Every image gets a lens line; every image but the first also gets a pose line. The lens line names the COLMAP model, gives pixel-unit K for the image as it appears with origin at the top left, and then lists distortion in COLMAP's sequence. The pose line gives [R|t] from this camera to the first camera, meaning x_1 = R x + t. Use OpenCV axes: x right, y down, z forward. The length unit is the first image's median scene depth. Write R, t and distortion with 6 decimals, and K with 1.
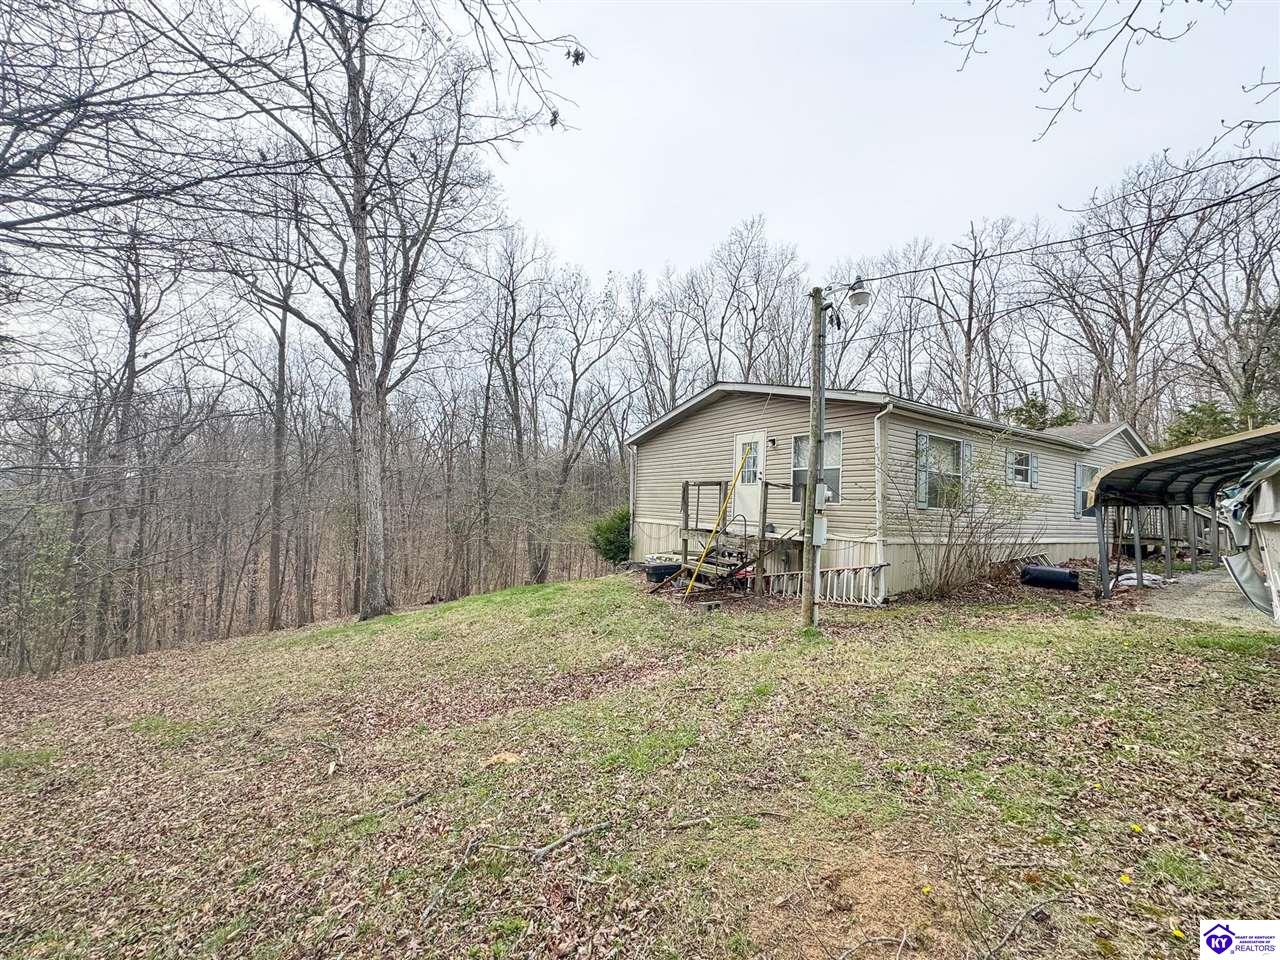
lens RADIAL K [[507.0, 0, 640.0], [0, 507.0, 480.0], [0, 0, 1]] dist [-0.029227, 0.012304]
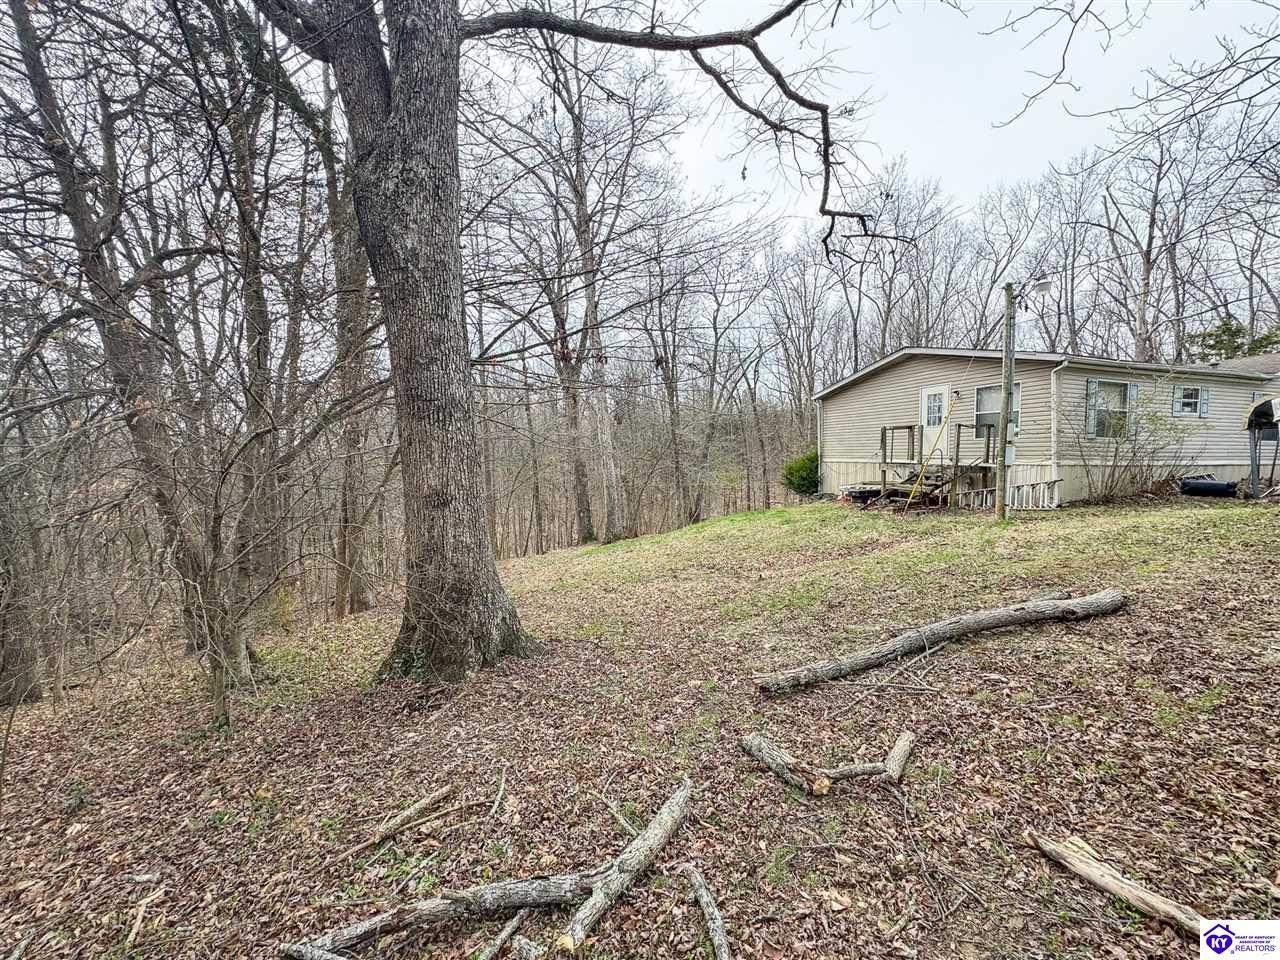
lens RADIAL K [[507.0, 0, 640.0], [0, 507.0, 480.0], [0, 0, 1]] dist [-0.029227, 0.012304]
pose [[0.976752, -0.031235, -0.212087, -0.254212], [0.050496, 0.995014, 0.086013, -0.005069], [0.208342, -0.094723, 0.973458, -0.421497]]
